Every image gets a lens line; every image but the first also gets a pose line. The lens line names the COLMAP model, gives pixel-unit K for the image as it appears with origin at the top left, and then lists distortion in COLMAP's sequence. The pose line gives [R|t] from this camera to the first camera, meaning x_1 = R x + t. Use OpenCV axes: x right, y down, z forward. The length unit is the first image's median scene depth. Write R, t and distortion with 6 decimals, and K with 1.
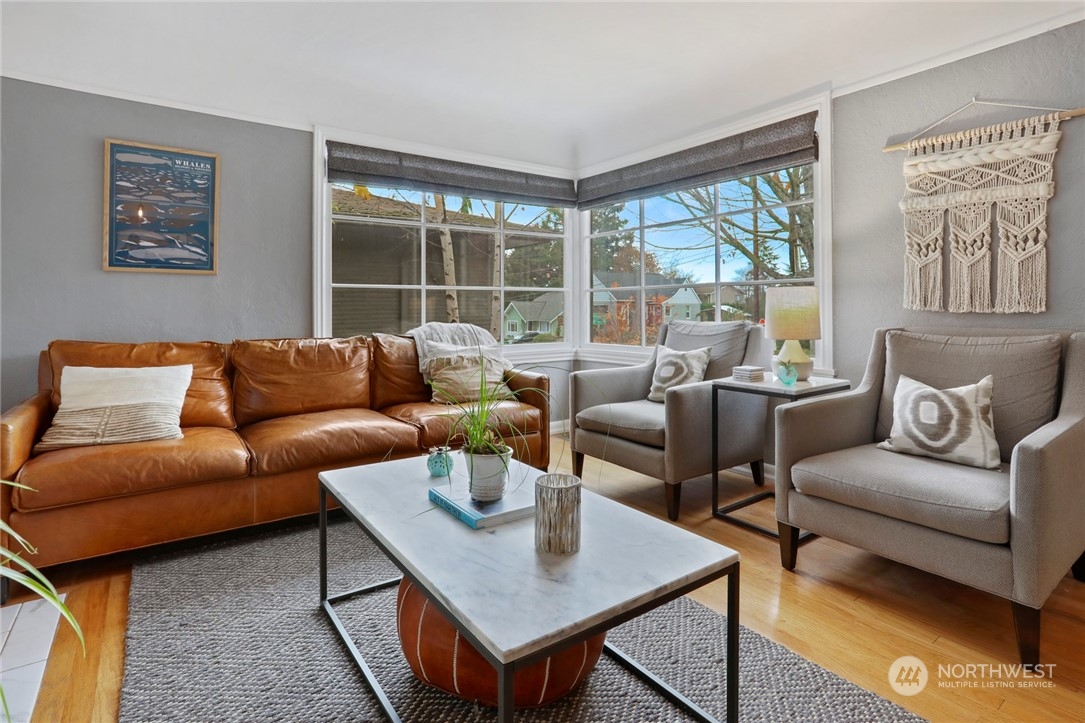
lens RADIAL K [[550.1, 0, 561.5], [0, 550.1, 310.4], [0, 0, 1]] dist [-0.058946, 0.017851]
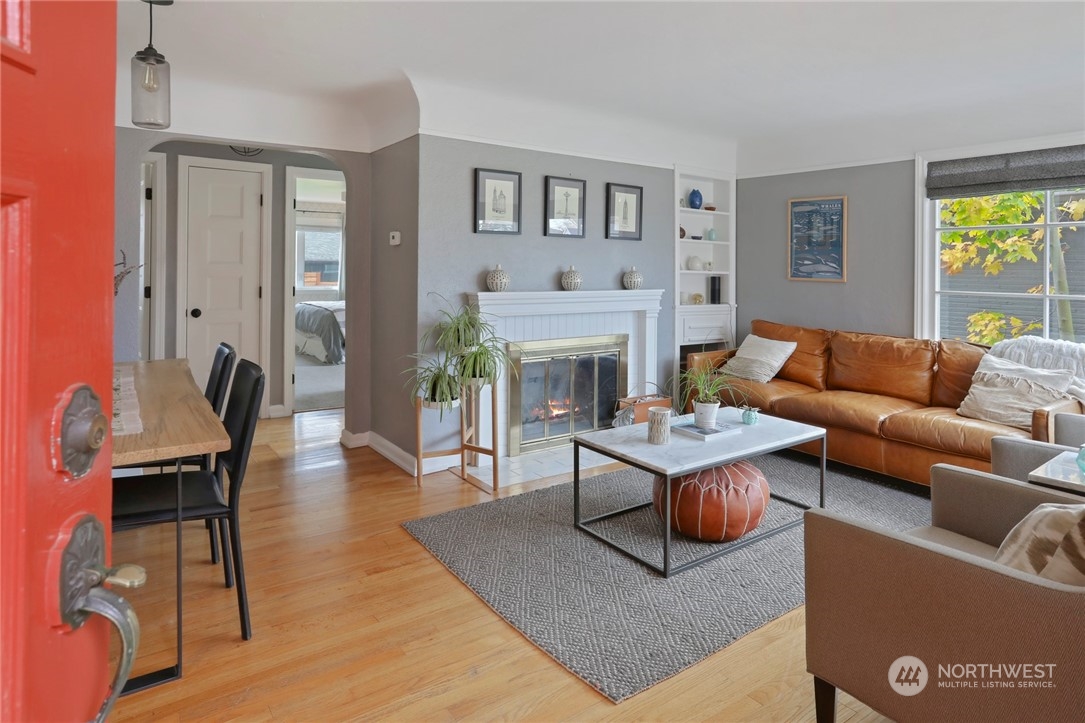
lens RADIAL K [[548.3, 0, 505.9], [0, 548.3, 264.9], [0, 0, 1]] dist [-0.000594, 0.007831]
pose [[-0.063566, -0.017519, -0.997824, 0.857888], [-0.026238, 0.999530, -0.015877, -0.068123], [0.997633, 0.025172, -0.063996, 0.226545]]
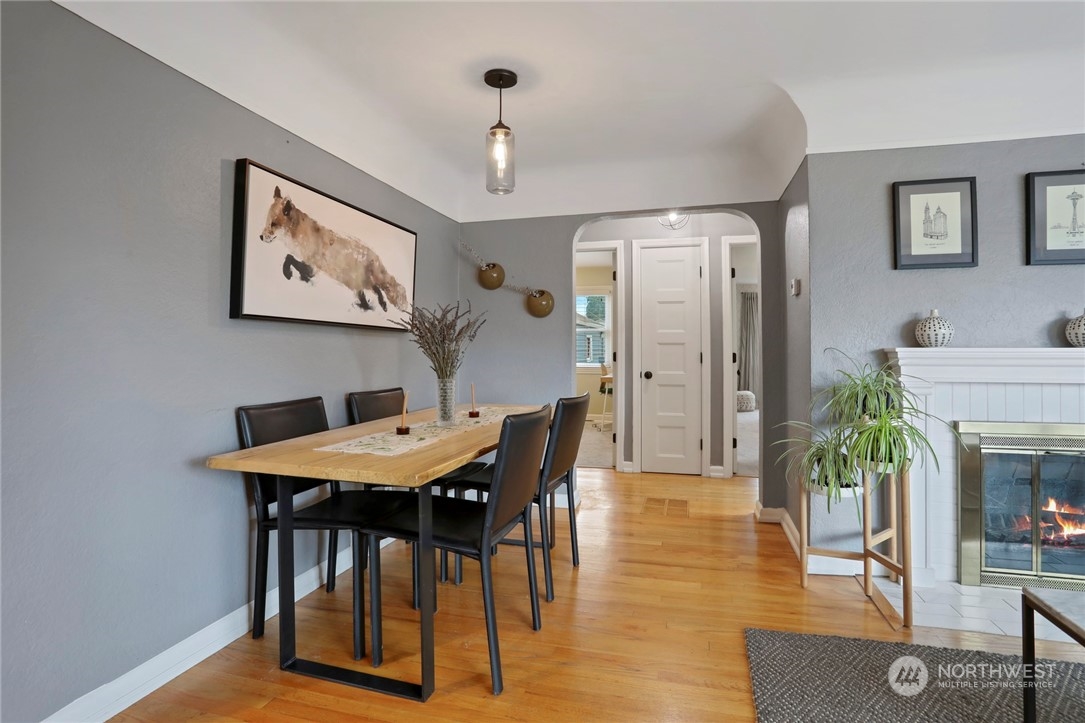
lens RADIAL K [[498.9, 0, 582.3], [0, 498.9, 339.9], [0, 0, 1]] dist [-0.009423, 0.002511]
pose [[-0.727716, -0.013742, -0.685741, 0.576612], [-0.011425, 0.999903, -0.007914, -0.024958], [0.685783, 0.002075, -0.727803, 0.328686]]
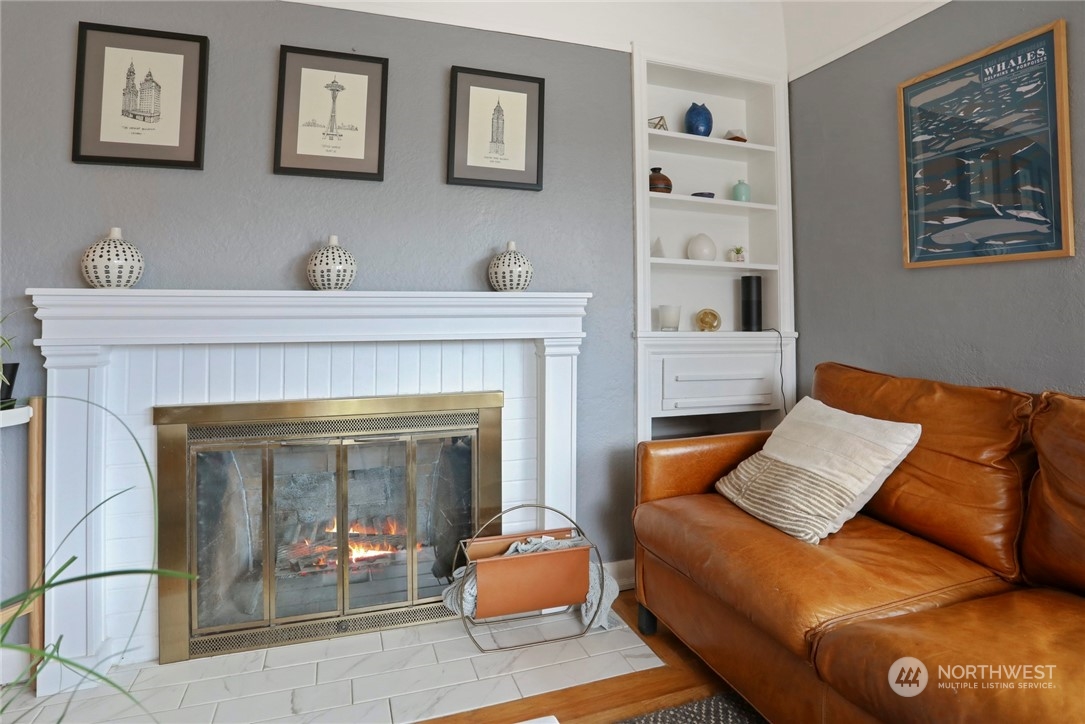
lens RADIAL K [[550.1, 0, 490.1], [0, 550.1, 289.0], [0, 0, 1]] dist [-0.058946, 0.017851]
pose [[-0.312660, -0.049324, -0.948584, -0.018154], [-0.015138, 0.998783, -0.046945, -0.006241], [0.949745, -0.000318, -0.313026, 0.669844]]
